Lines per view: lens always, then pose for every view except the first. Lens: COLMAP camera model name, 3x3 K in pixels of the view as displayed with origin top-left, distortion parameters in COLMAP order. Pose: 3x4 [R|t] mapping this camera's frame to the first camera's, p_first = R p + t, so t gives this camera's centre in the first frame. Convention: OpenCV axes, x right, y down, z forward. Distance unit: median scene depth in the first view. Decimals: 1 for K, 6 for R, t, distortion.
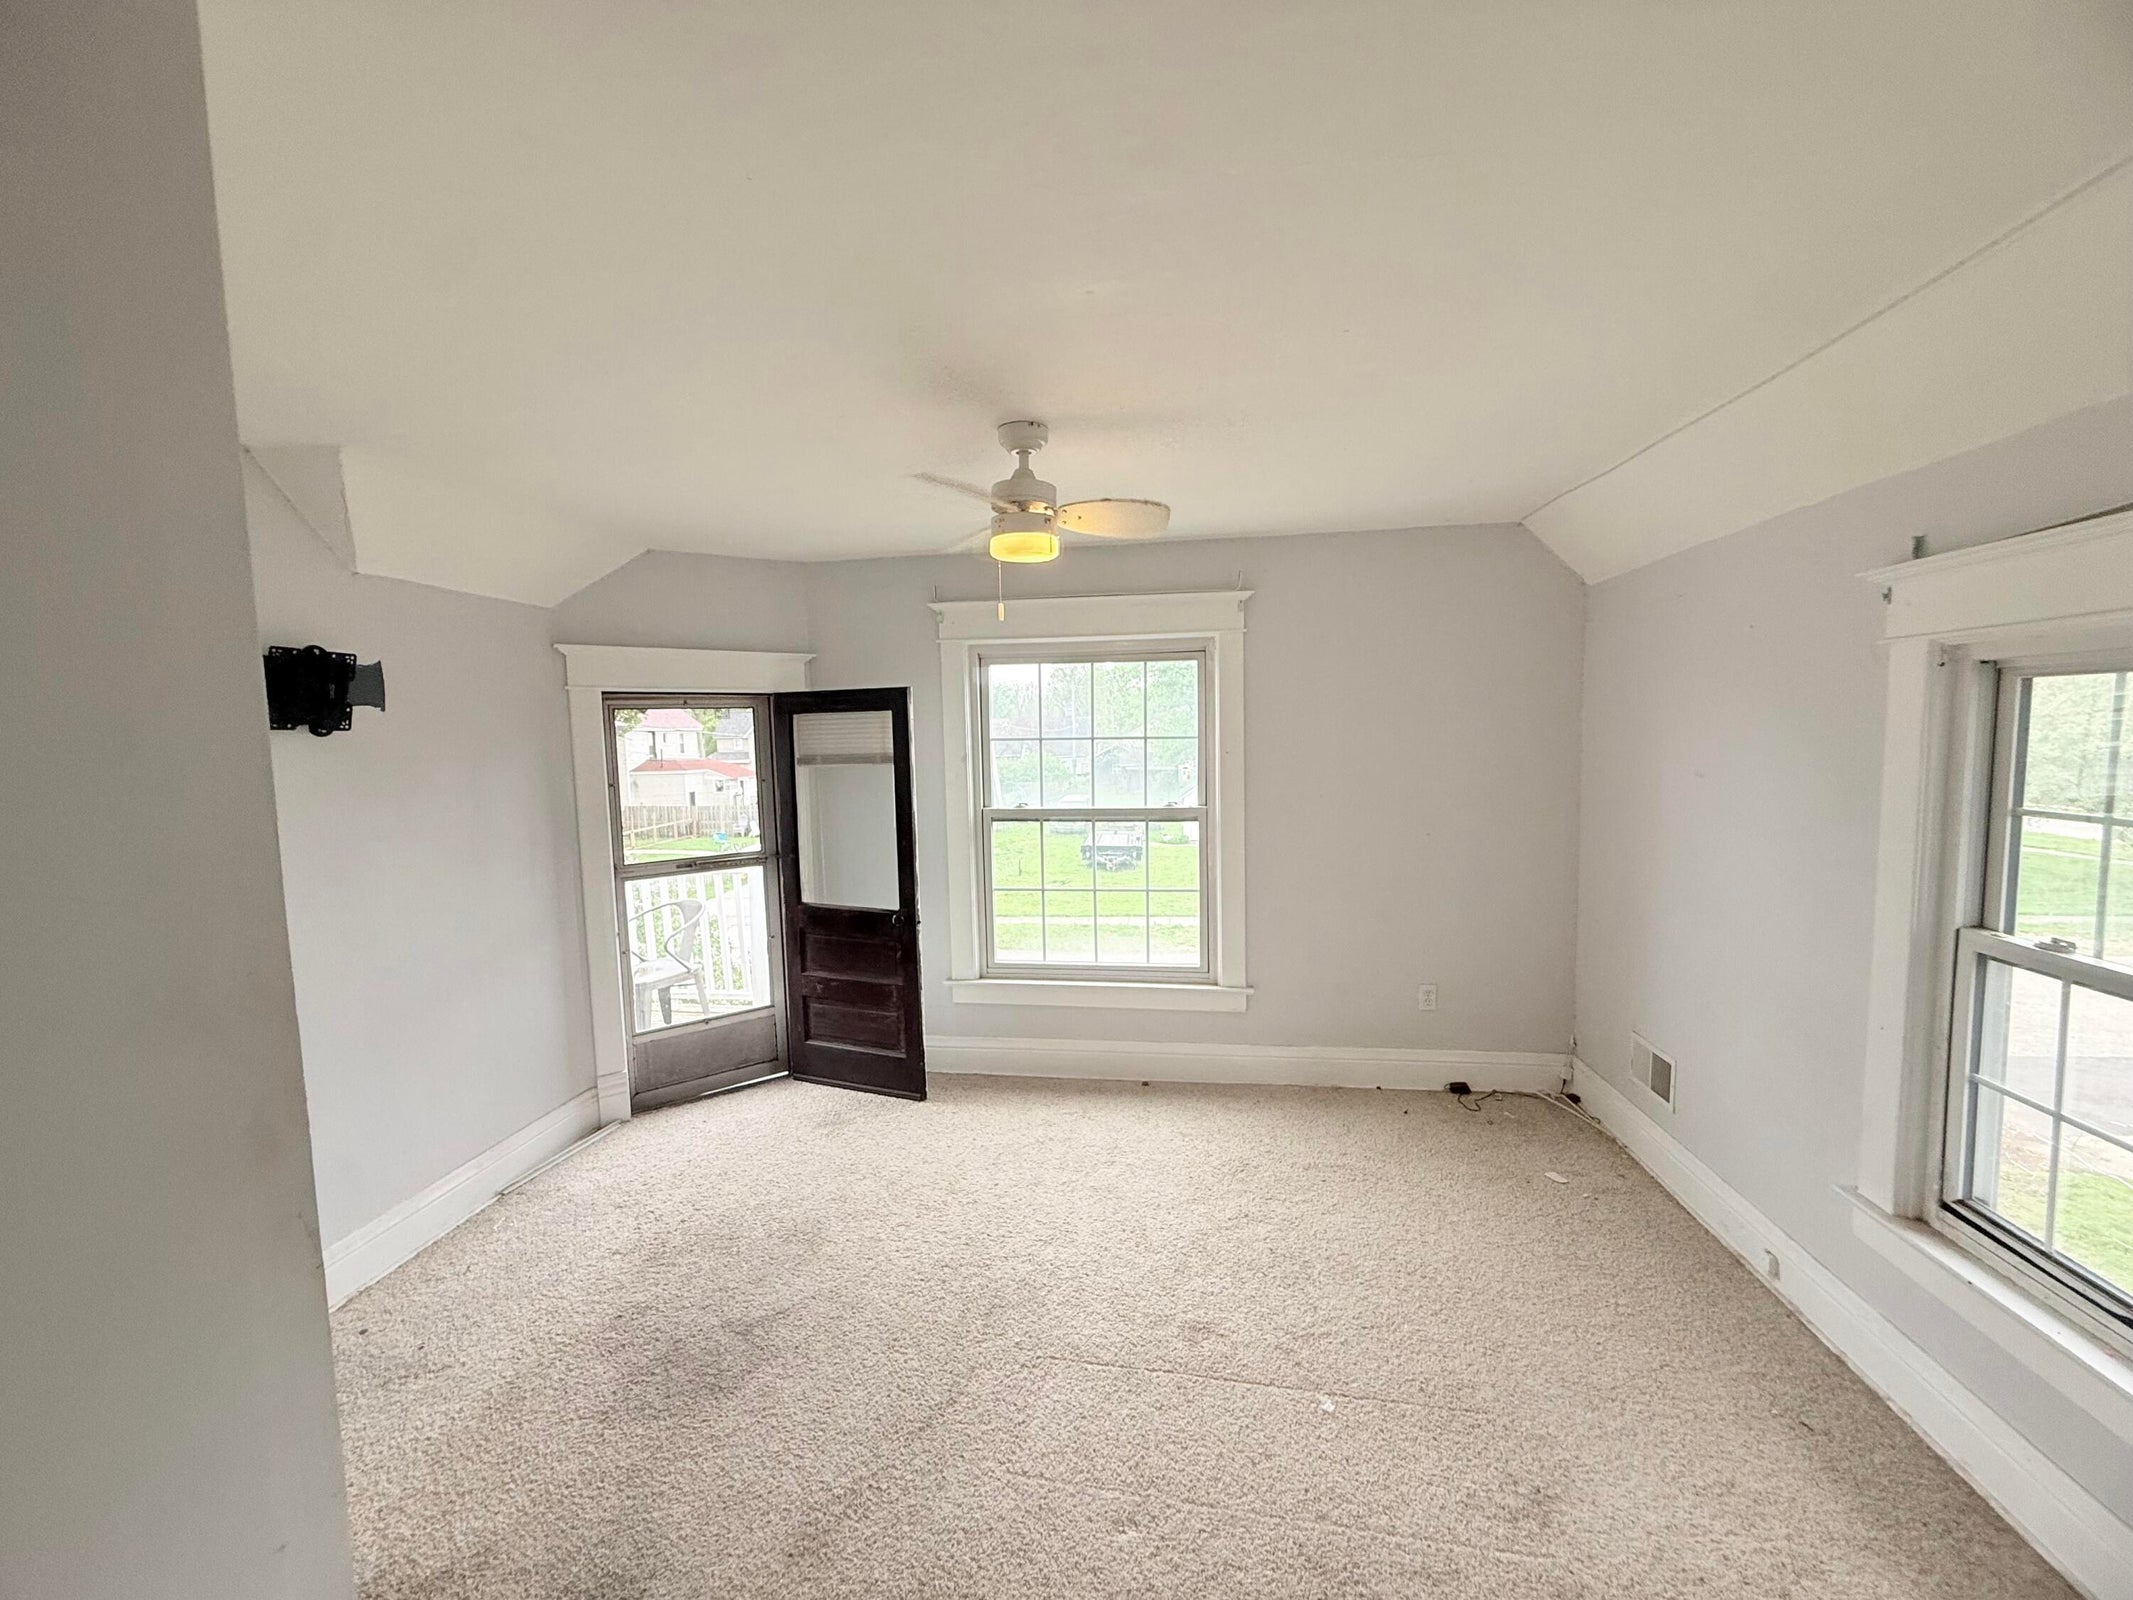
lens RADIAL K [[849.0, 0, 1063.0], [0, 849.0, 803.0], [0, 0, 1]] dist [-0.000683, -0.000306]
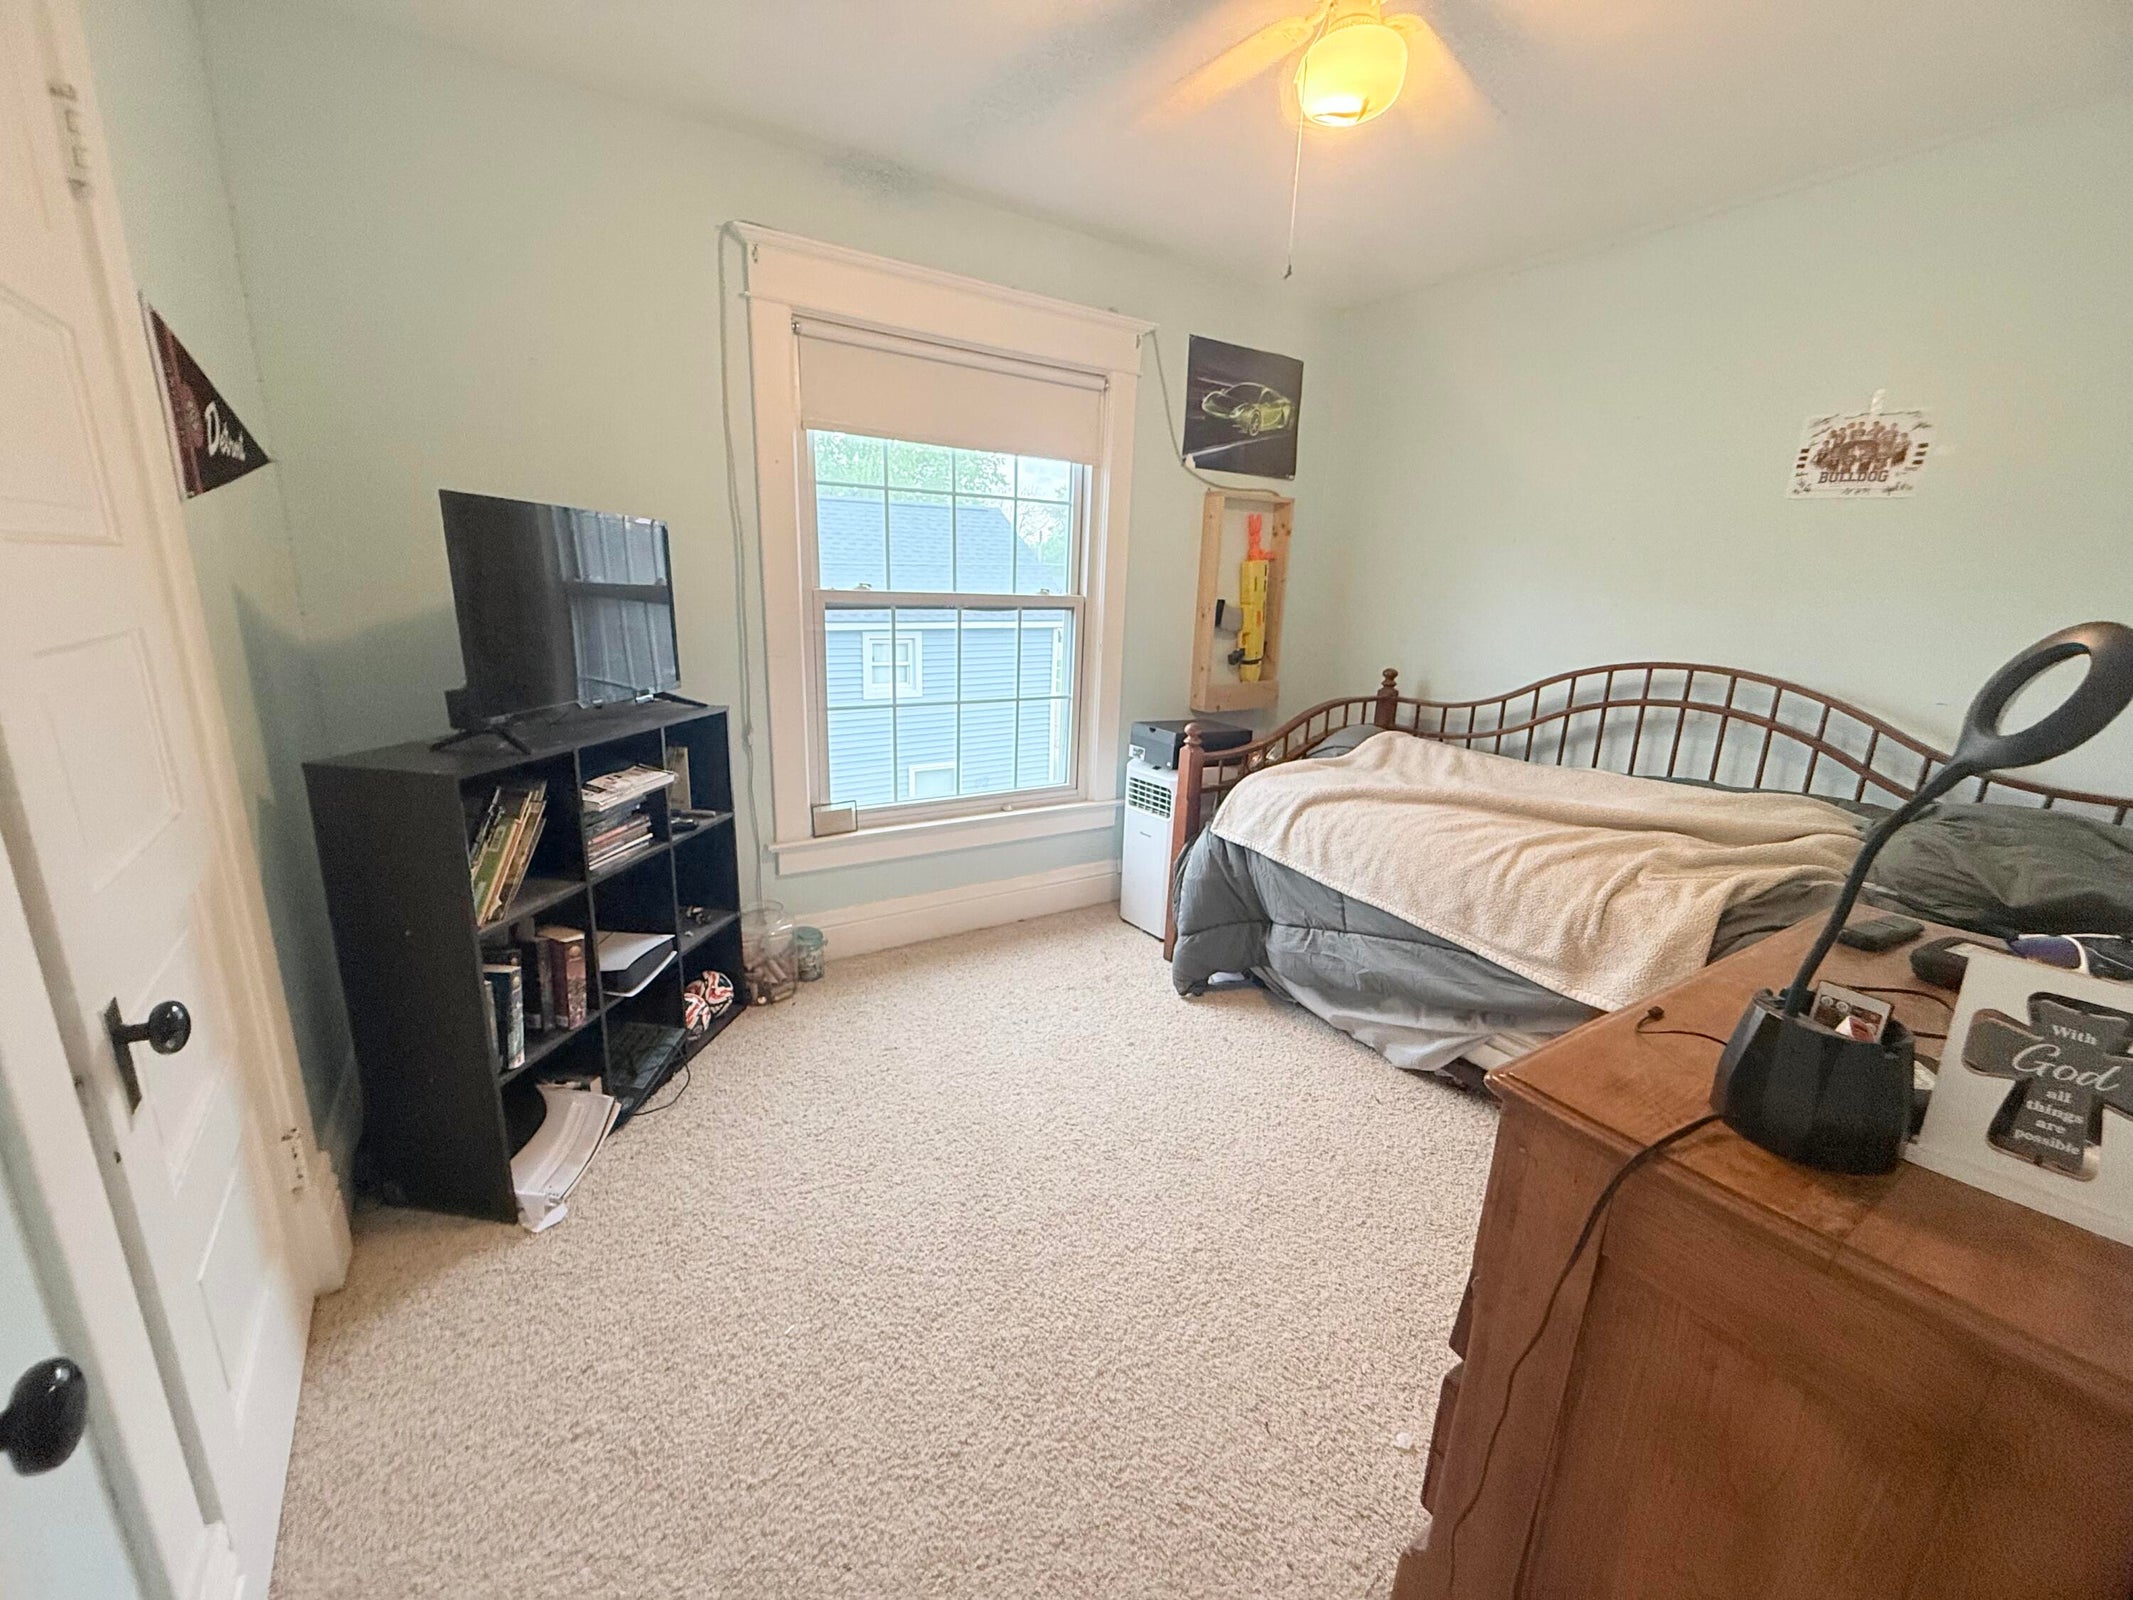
lens RADIAL K [[849.0, 0, 1063.1], [0, 849.0, 798.4], [0, 0, 1]] dist [-0.000683, -0.000306]
pose [[0.753179, -0.122606, 0.646289, -0.453851], [0.014659, 0.985361, 0.169847, 0.066597], [-0.657653, -0.118451, 0.743950, 0.393406]]
